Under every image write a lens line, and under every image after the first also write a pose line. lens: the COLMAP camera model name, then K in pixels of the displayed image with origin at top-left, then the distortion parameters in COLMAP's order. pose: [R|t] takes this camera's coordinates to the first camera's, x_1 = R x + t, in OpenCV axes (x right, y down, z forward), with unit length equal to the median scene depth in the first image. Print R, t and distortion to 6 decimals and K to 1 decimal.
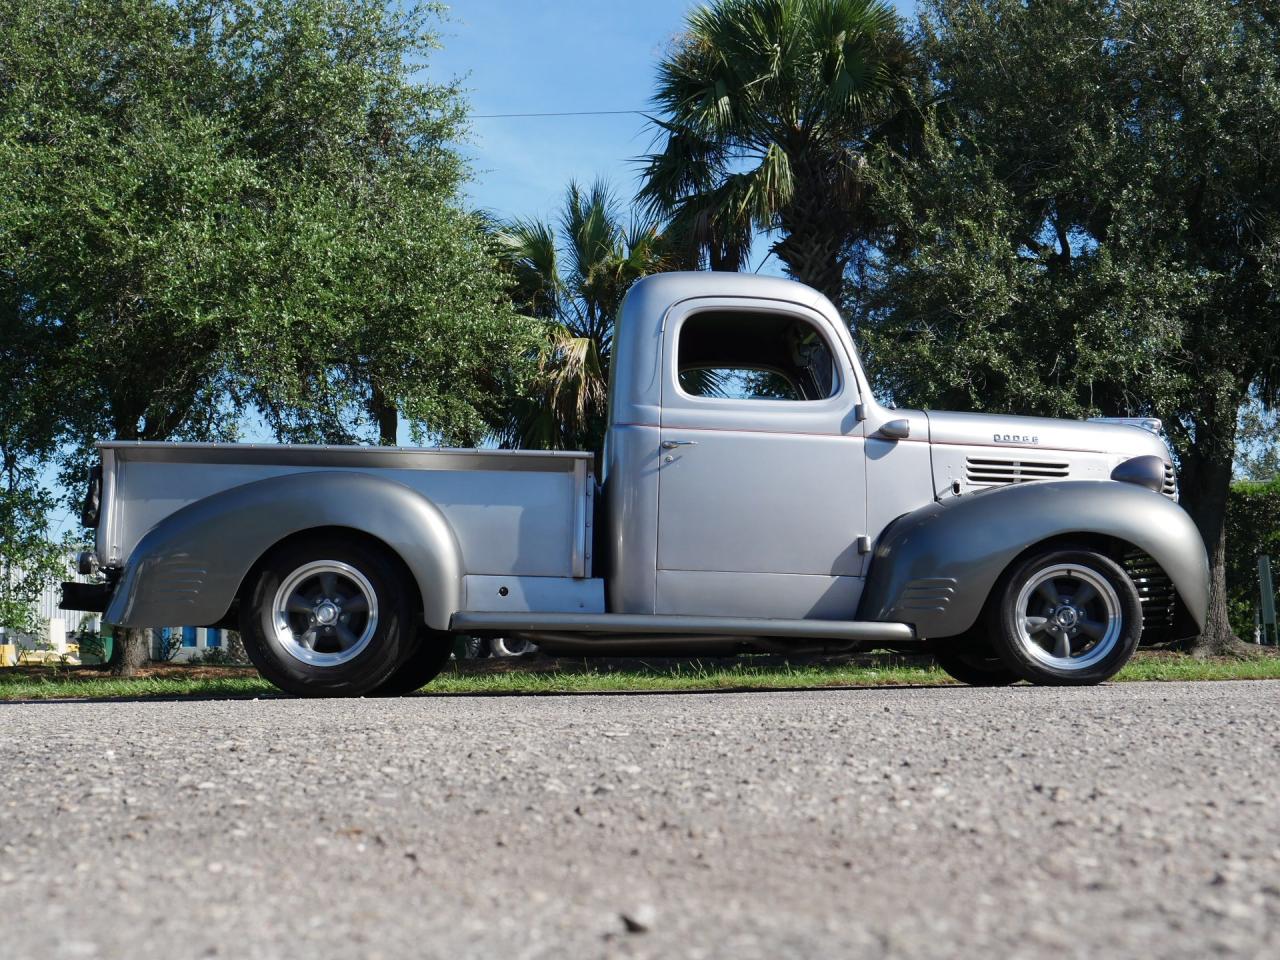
lens RADIAL K [[1629.6, 0, 647.5], [0, 1629.6, 365.4], [0, 0, 1]] dist [-0.008730, 0.000000]
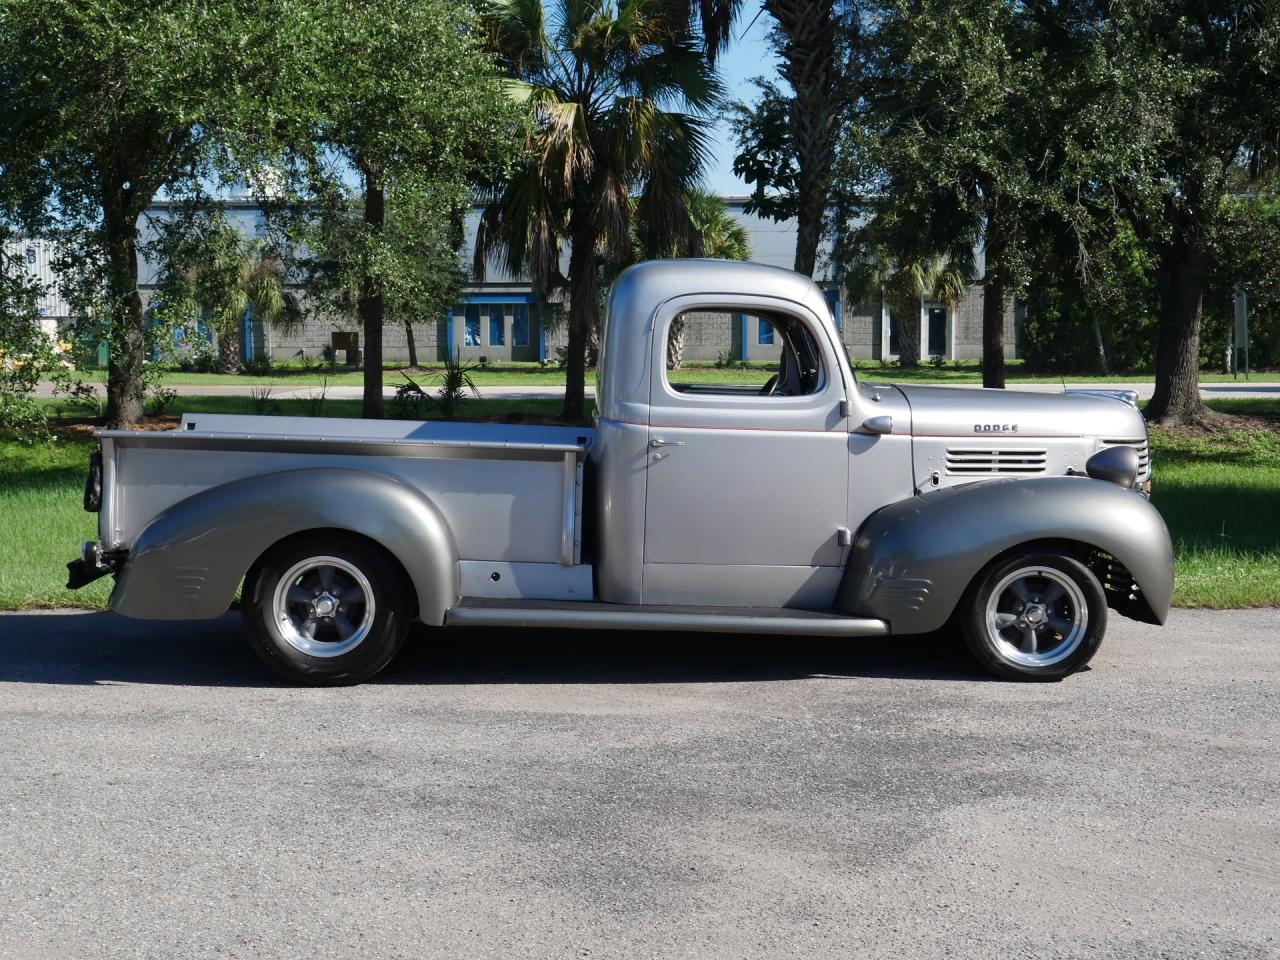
lens RADIAL K [[1629.6, 0, 642.4], [0, 1629.6, 350.7], [0, 0, 1]] dist [-0.008730, 0.000000]
pose [[0.999899, 0.012887, 0.006064, -0.002735], [-0.013747, 0.984623, 0.174153, -0.183832], [-0.003726, -0.174218, 0.984700, 0.002767]]
